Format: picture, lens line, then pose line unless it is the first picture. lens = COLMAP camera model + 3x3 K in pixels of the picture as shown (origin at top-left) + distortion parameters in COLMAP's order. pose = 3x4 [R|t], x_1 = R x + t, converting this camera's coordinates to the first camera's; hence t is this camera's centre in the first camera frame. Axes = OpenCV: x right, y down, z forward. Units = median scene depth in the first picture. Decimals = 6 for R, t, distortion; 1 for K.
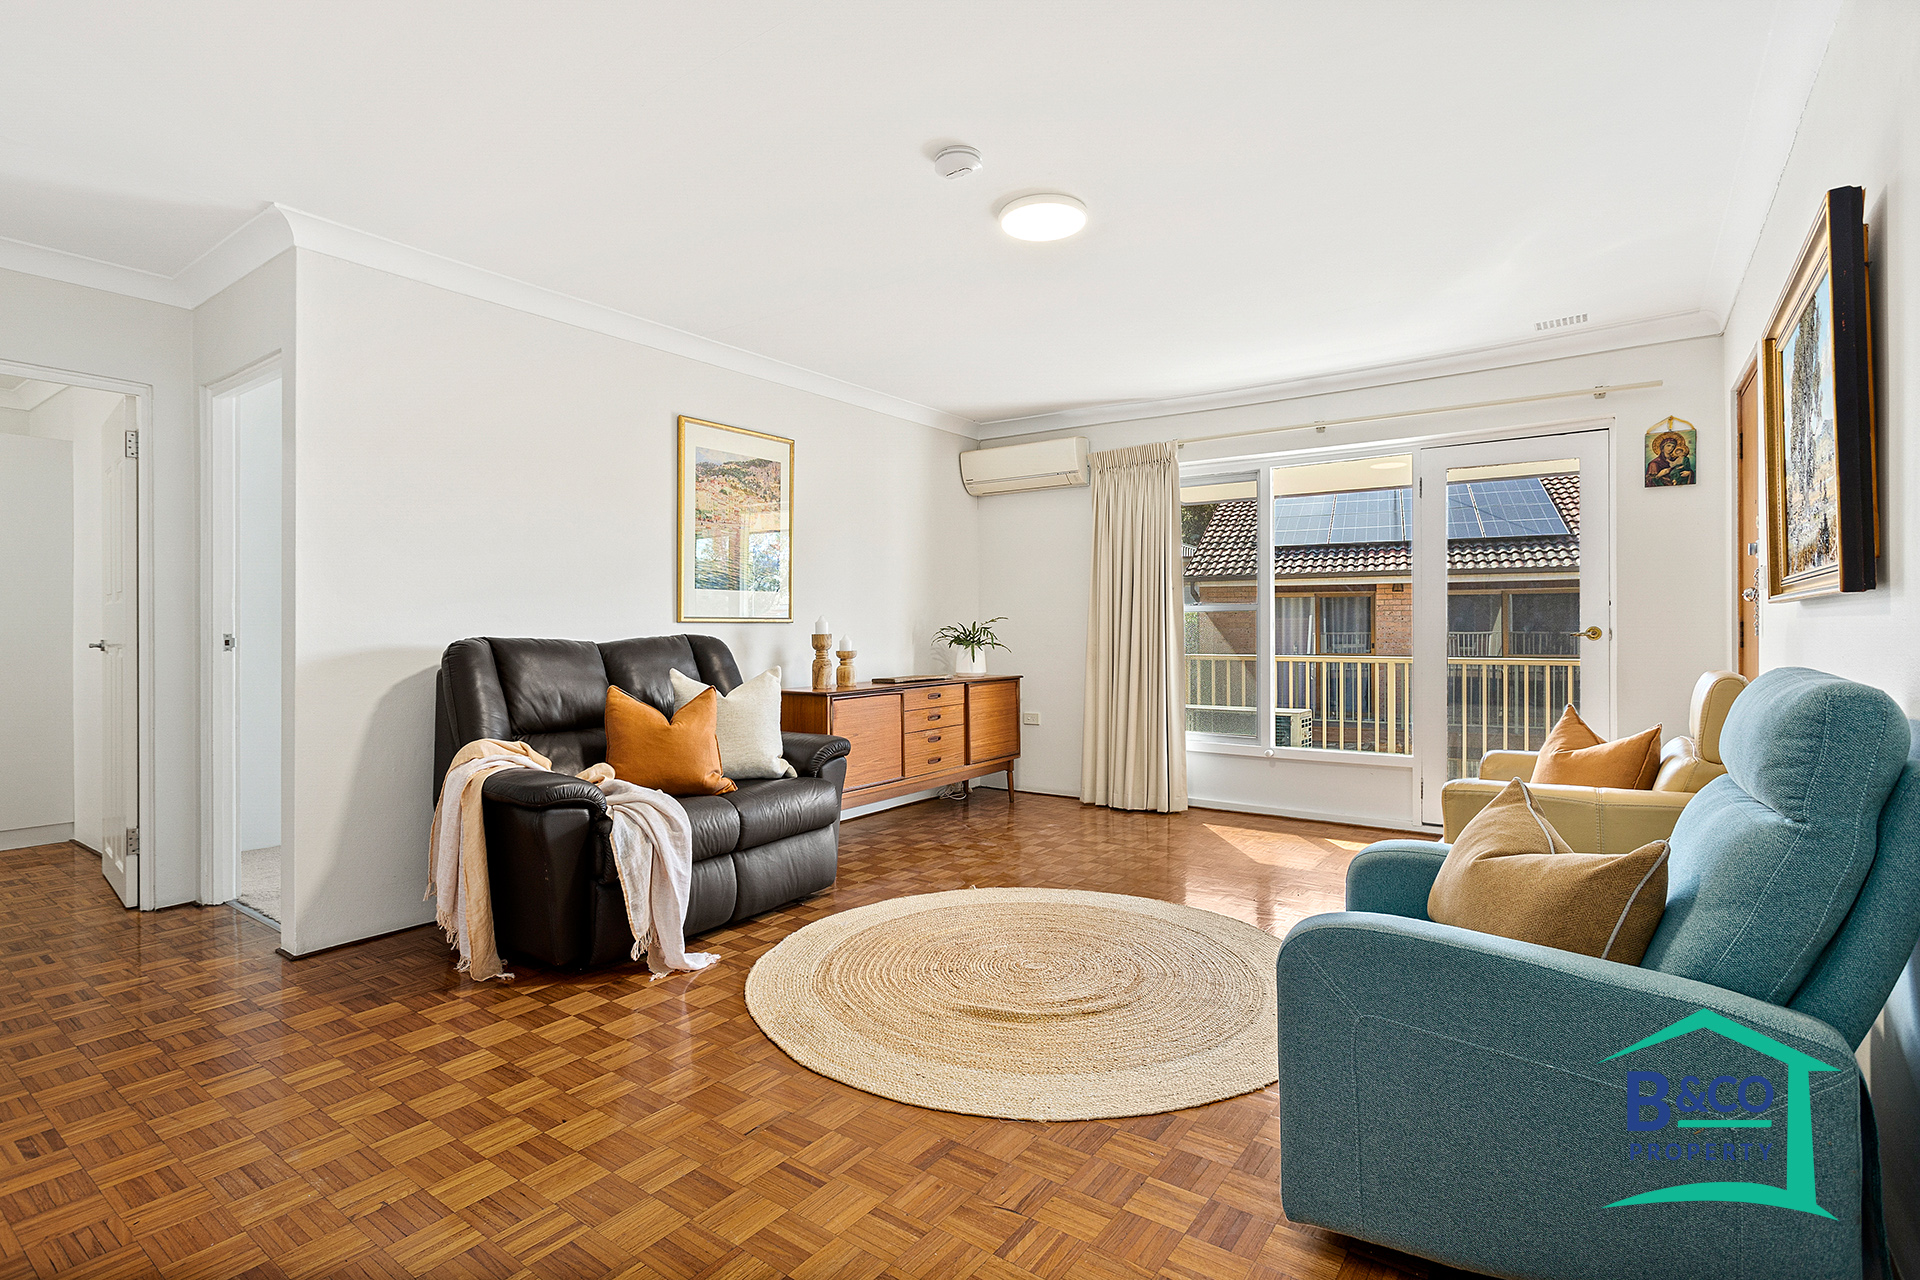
lens RADIAL K [[926.9, 0, 960.2], [0, 926.9, 626.0], [0, 0, 1]] dist [-0.003713, -0.000335]
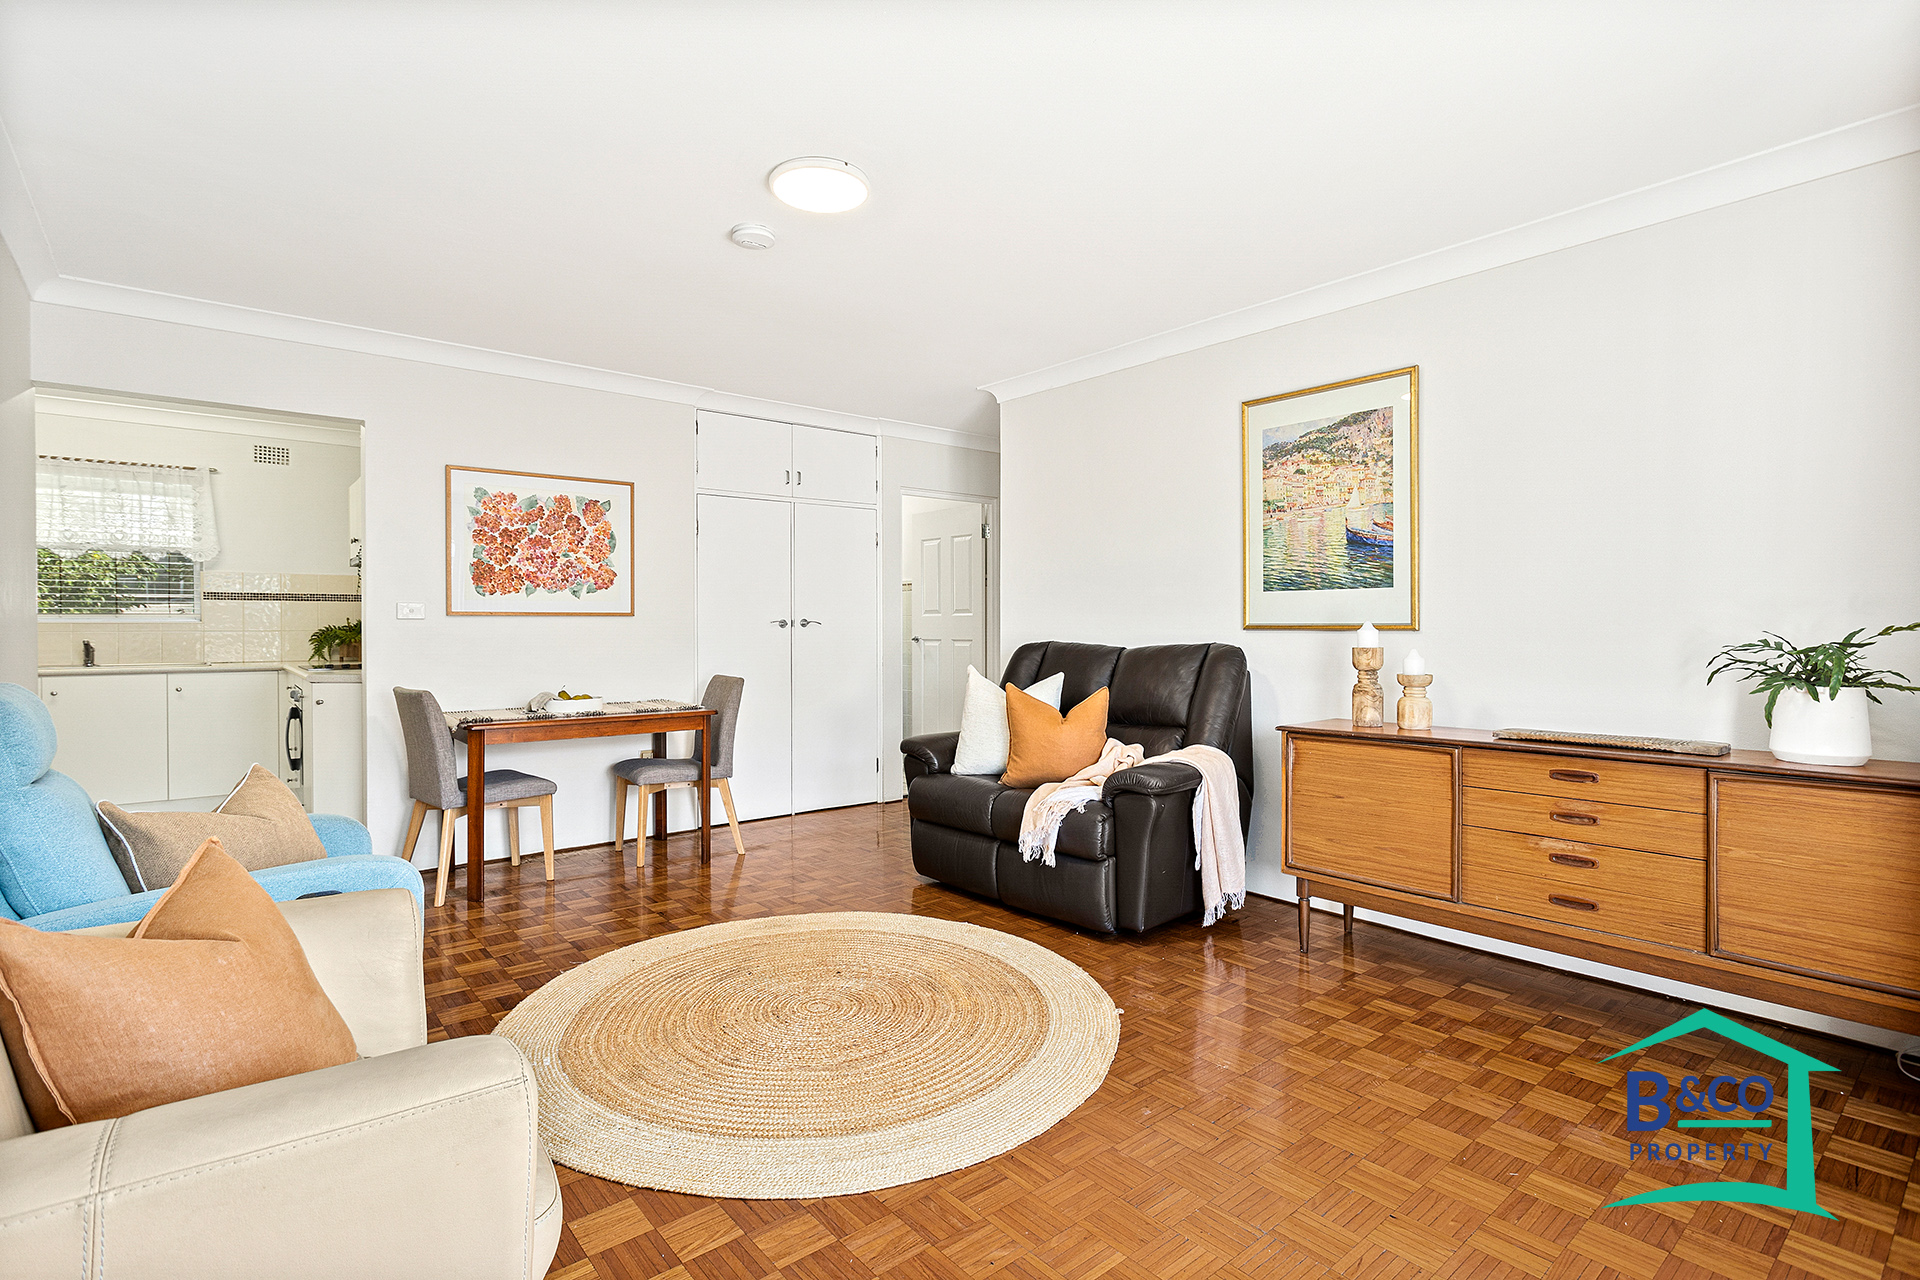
lens RADIAL K [[926.9, 0, 958.4], [0, 926.9, 637.0], [0, 0, 1]] dist [-0.003713, -0.000335]
pose [[-0.243491, 0.010938, -0.969841, 0.611918], [-0.001870, 0.999929, 0.011747, -0.006784], [0.969901, 0.004674, -0.243453, 0.895944]]
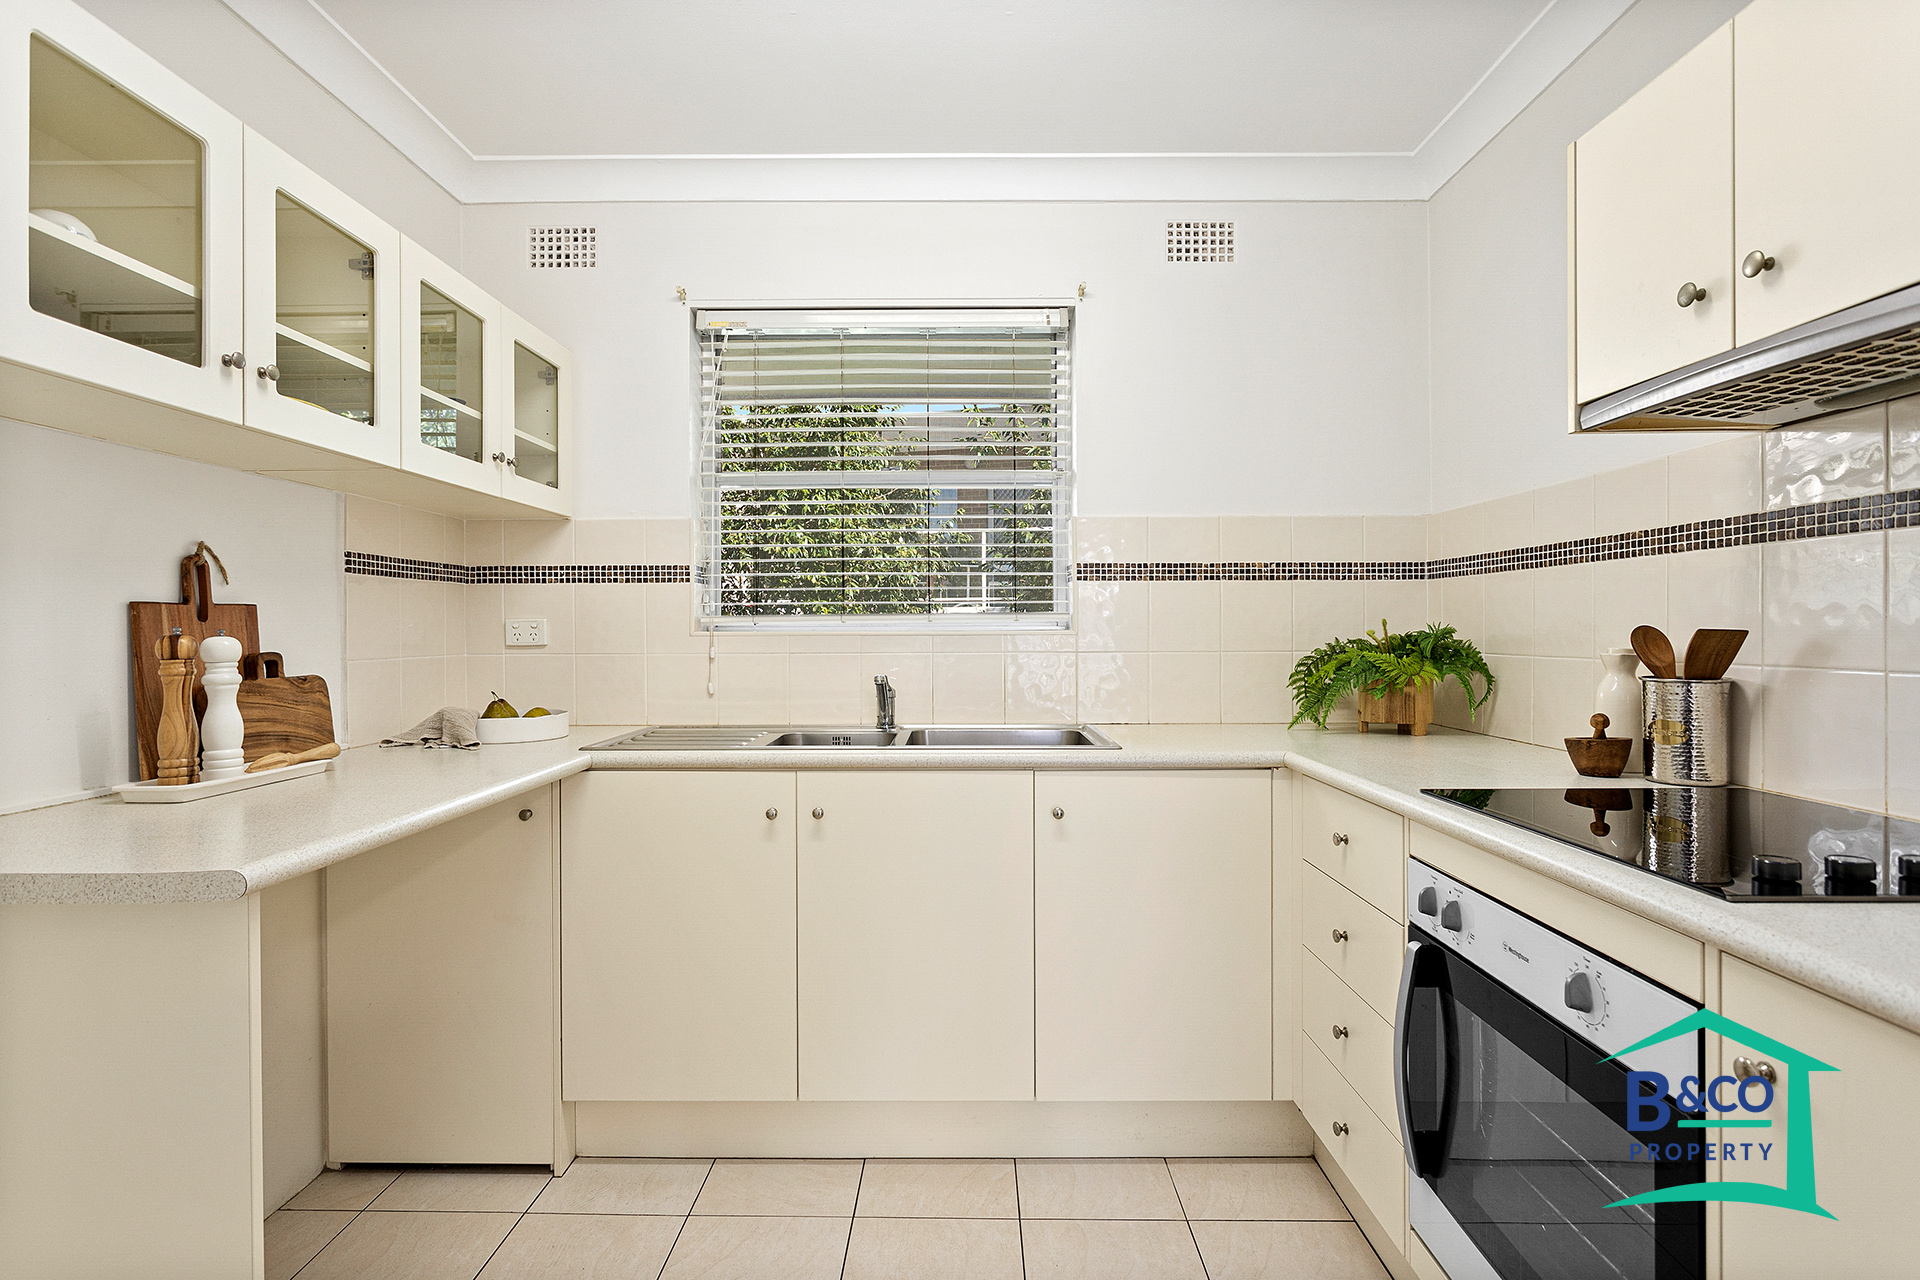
lens RADIAL K [[926.9, 0, 956.0], [0, 926.9, 631.5], [0, 0, 1]] dist [-0.003713, -0.000335]
pose [[-0.808094, 0.007151, -0.589010, 0.449391], [0.003302, 0.999966, 0.007609, -0.009037], [0.589044, 0.004204, -0.808090, 0.646413]]
